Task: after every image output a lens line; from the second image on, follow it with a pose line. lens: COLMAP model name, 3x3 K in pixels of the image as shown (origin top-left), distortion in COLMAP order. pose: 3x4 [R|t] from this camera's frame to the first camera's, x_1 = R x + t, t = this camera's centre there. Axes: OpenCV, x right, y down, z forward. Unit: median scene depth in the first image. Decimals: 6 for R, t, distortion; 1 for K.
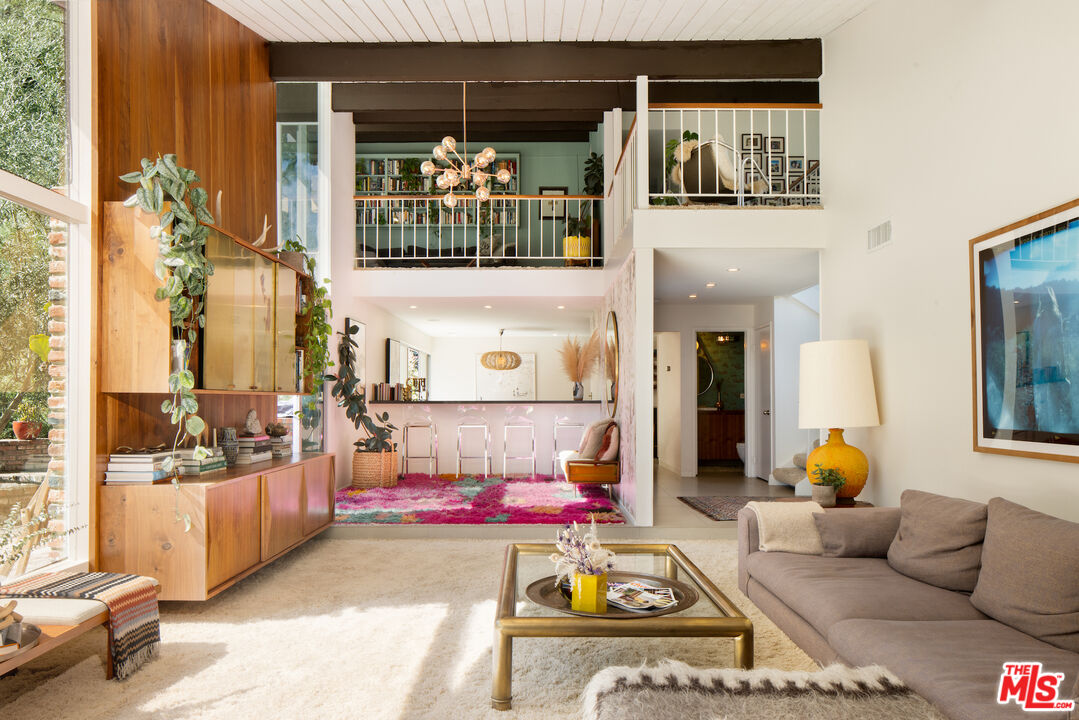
lens RADIAL K [[724.5, 0, 541.0], [0, 724.5, 402.8], [0, 0, 1]] dist [-0.003822, -0.001977]
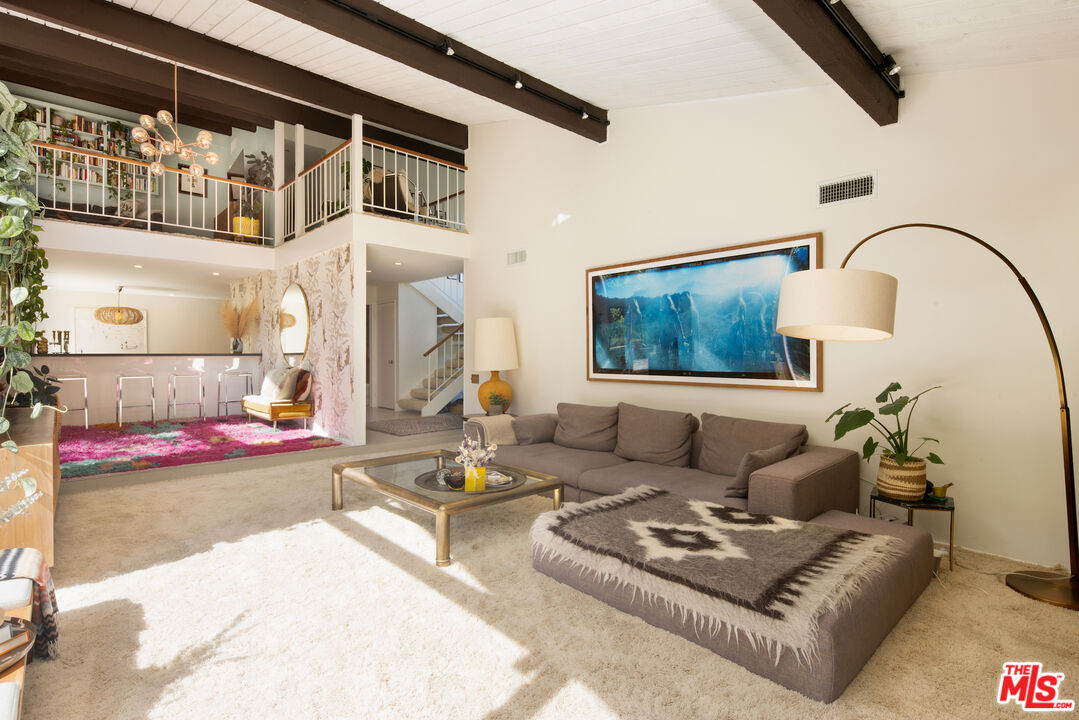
lens RADIAL K [[519.3, 0, 539.5], [0, 519.3, 360.0], [0, 0, 1]] dist [0.001858, 0.000203]
pose [[0.736933, -0.007981, 0.675918, -0.278013], [0.001363, 0.999946, 0.010321, -0.001058], [-0.675964, -0.006685, 0.736904, 0.046665]]
